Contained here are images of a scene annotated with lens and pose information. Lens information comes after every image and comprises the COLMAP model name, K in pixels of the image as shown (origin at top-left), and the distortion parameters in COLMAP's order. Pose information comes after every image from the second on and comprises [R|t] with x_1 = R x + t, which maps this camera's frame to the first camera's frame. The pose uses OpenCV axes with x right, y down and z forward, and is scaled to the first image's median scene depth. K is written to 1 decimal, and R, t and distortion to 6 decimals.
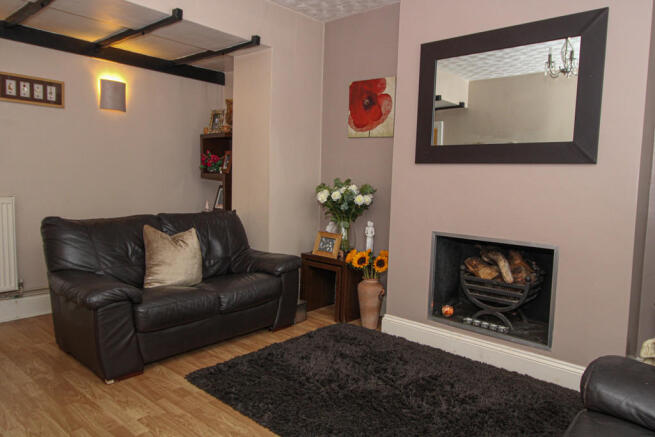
lens RADIAL K [[441.4, 0, 327.5], [0, 441.4, 218.5], [0, 0, 1]] dist [0.000361, -0.000195]
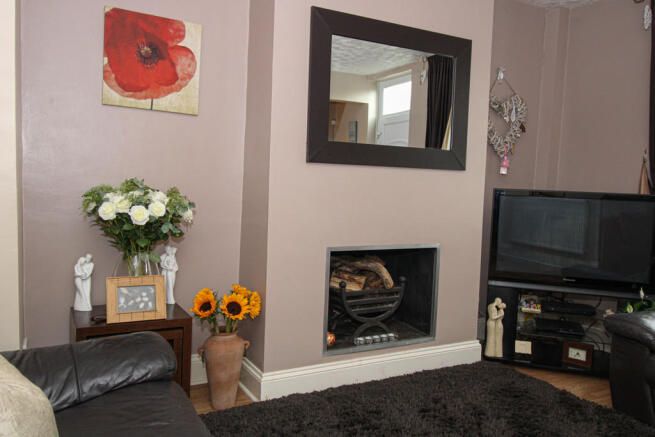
lens RADIAL K [[533.4, 0, 327.5], [0, 533.4, 218.5], [0, 0, 1]] dist [0.005422, -0.000650]
pose [[0.326316, -0.085980, 0.941342, -0.617113], [0.058934, 0.995768, 0.070522, -0.084238], [-0.943422, 0.032465, 0.330002, 0.616393]]
